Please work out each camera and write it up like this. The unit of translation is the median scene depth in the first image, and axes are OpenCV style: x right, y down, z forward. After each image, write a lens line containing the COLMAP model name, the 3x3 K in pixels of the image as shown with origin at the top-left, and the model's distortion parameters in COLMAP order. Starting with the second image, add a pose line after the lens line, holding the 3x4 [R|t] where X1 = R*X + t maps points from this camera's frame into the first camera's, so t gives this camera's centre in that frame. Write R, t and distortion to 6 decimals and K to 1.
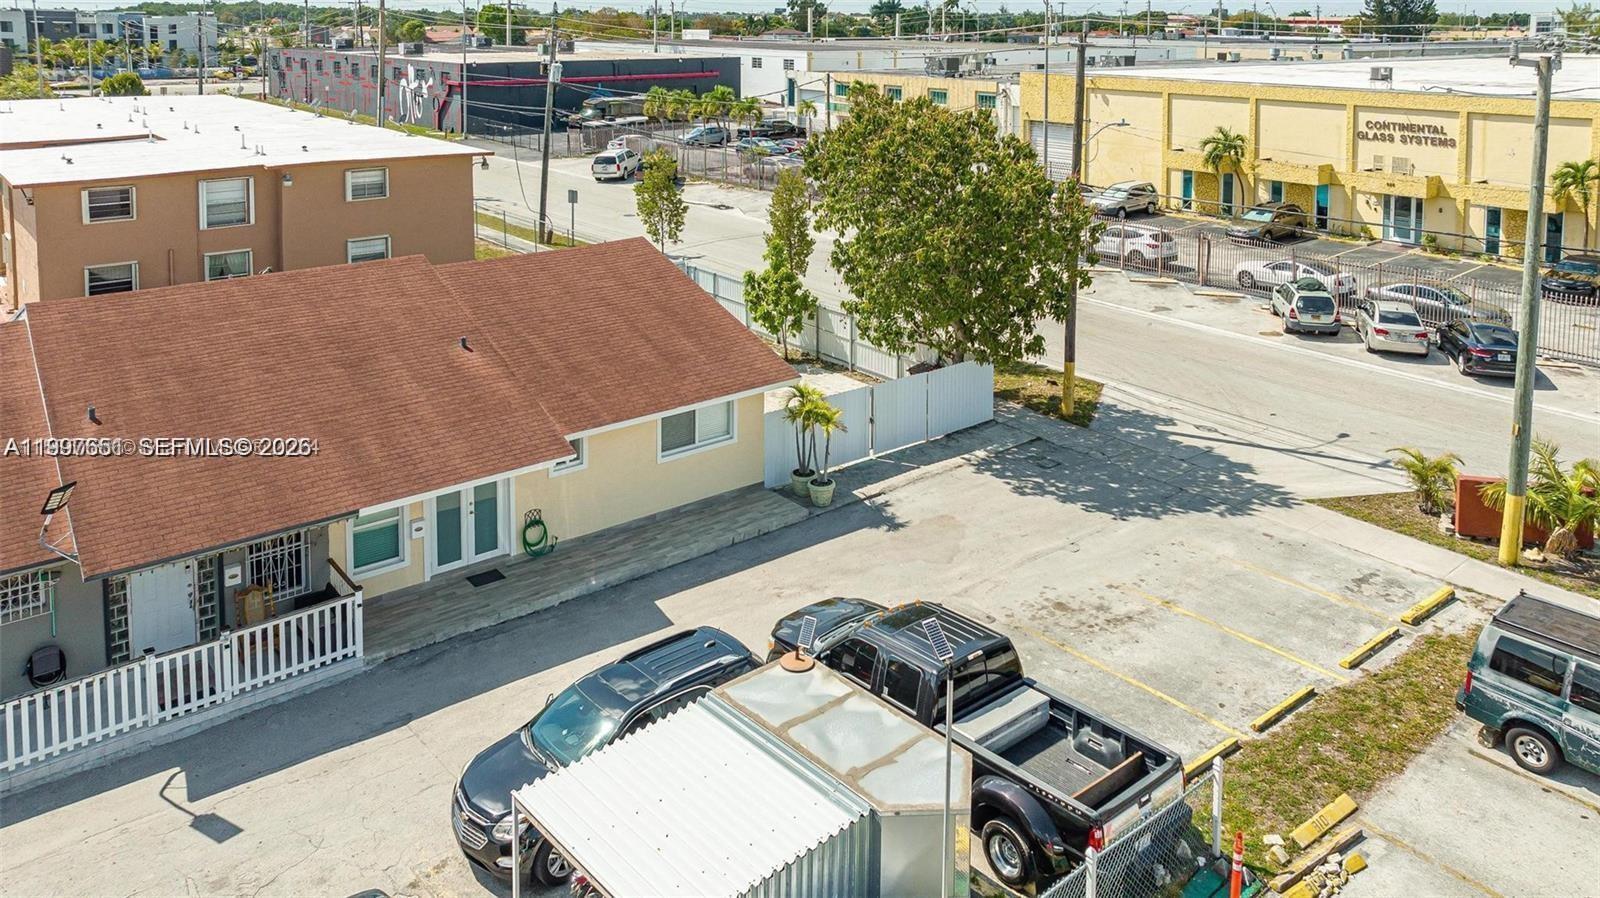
lens RADIAL K [[1190.1, 0, 774.9], [0, 1190.1, 164.8], [0, 0, 1]] dist [-0.006534, 0.007036]
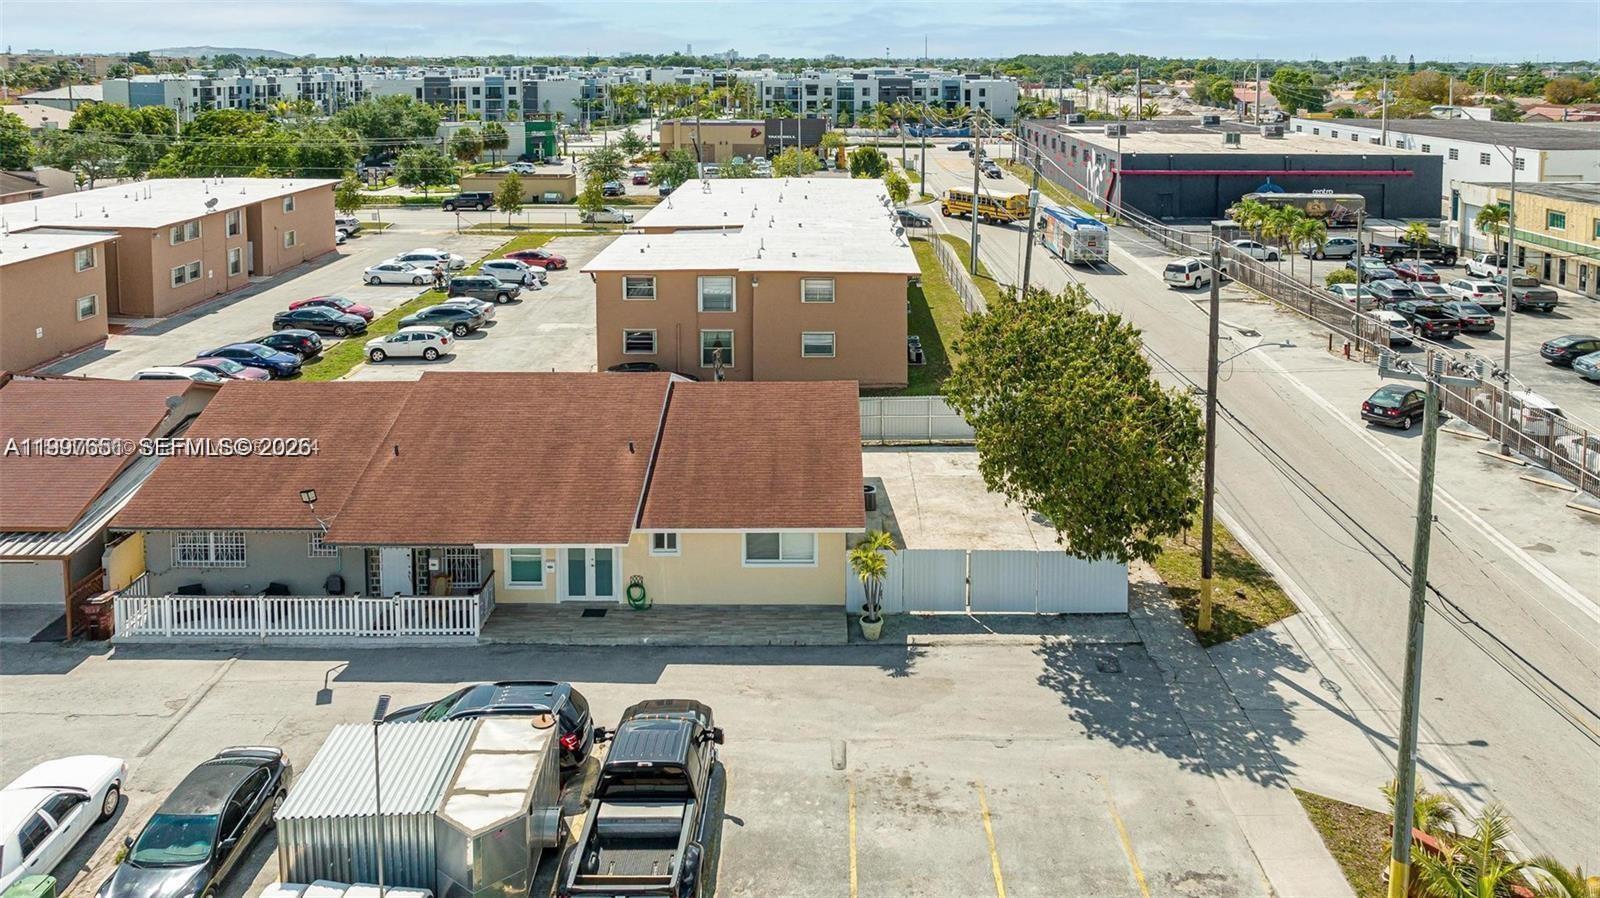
lens RADIAL K [[1177.4, 0, 834.0], [0, 1177.4, 225.8], [0, 0, 1]] dist [-0.019998, -0.001028]
pose [[0.788600, 0.087385, -0.608665, 0.778420], [-0.078234, 0.996065, 0.041642, -0.193216], [0.609909, 0.014779, 0.792334, 0.043159]]
